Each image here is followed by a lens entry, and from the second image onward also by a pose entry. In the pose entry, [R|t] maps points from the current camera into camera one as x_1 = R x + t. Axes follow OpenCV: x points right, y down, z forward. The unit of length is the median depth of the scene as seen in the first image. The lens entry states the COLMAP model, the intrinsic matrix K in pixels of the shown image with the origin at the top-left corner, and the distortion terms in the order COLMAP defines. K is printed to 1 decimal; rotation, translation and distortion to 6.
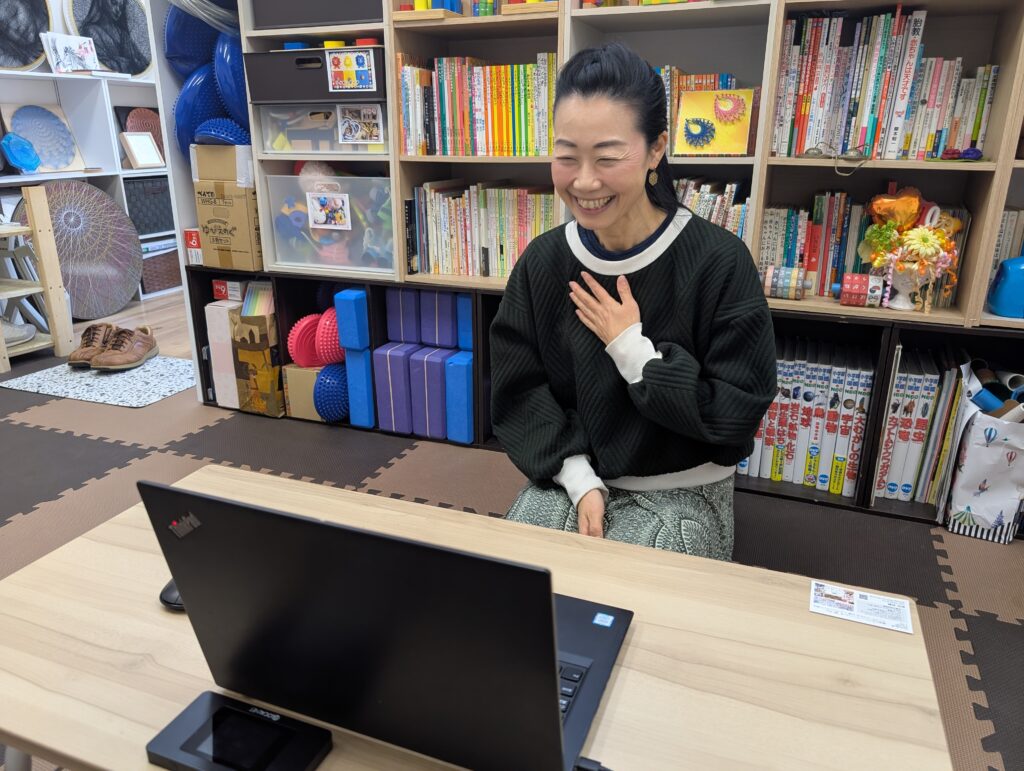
lens RADIAL K [[749.7, 0, 514.8], [0, 749.7, 385.1], [0, 0, 1]] dist [-0.002778, 0.002447]
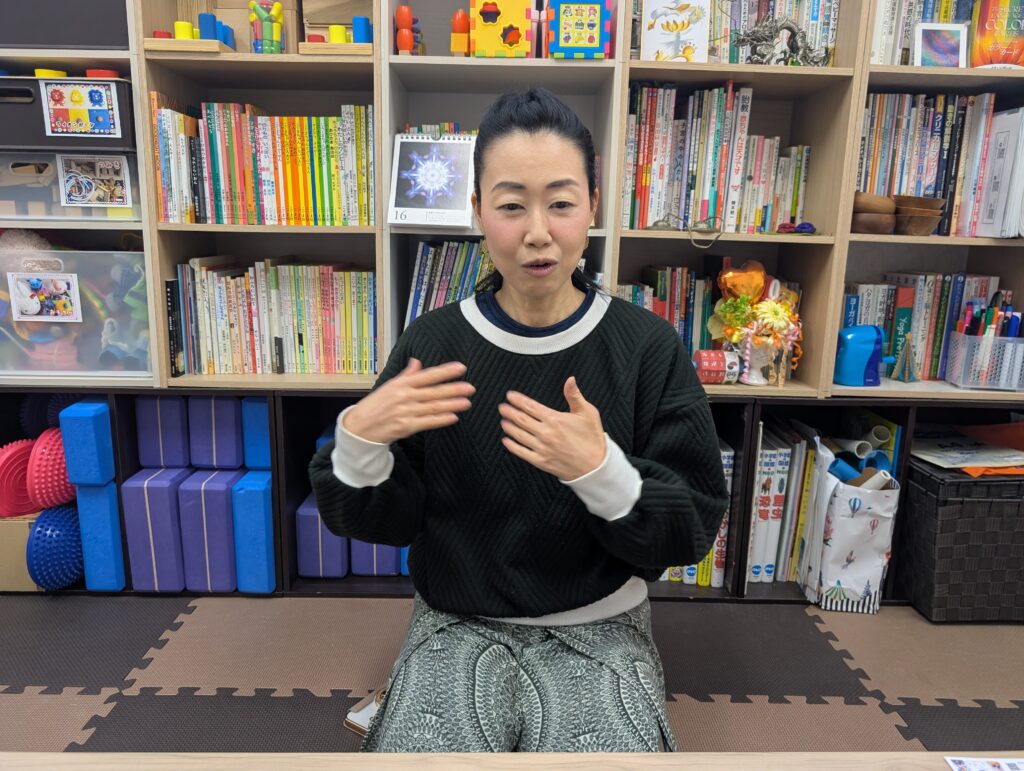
lens RADIAL K [[749.7, 0, 510.0], [0, 749.7, 379.9], [0, 0, 1]] dist [-0.002778, 0.002447]
pose [[0.923396, -0.060025, 0.379126, -0.125164], [0.103883, 0.989918, -0.096287, -0.041307], [-0.369524, 0.128296, 0.920322, 0.200343]]
